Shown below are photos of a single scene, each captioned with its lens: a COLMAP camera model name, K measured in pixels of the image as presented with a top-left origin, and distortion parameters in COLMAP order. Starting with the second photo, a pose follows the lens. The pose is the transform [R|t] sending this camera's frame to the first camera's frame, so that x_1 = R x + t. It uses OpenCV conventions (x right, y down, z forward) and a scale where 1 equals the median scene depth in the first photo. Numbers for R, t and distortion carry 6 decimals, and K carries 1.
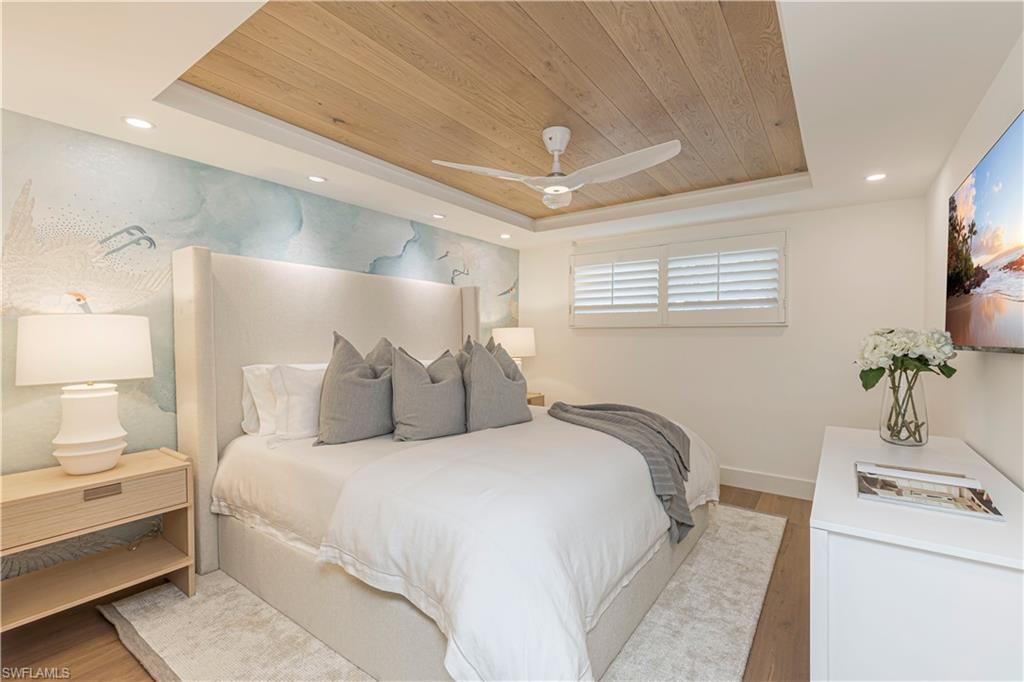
lens RADIAL K [[455.3, 0, 521.7], [0, 455.3, 341.3], [0, 0, 1]] dist [-0.026647, -0.000223]
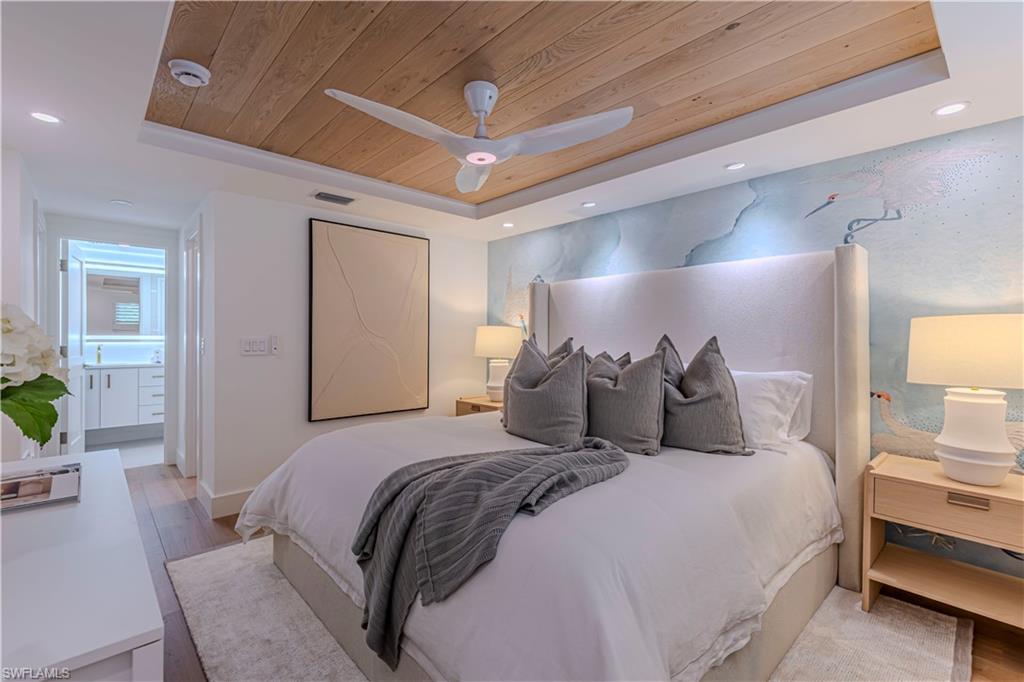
lens RADIAL K [[455.3, 0, 521.7], [0, 455.3, 341.3], [0, 0, 1]] dist [-0.026647, -0.000223]
pose [[-0.200921, 0.002468, -0.979604, 0.566934], [-0.010016, 0.999939, 0.004574, -0.002351], [0.979556, 0.010731, -0.200884, 0.805354]]
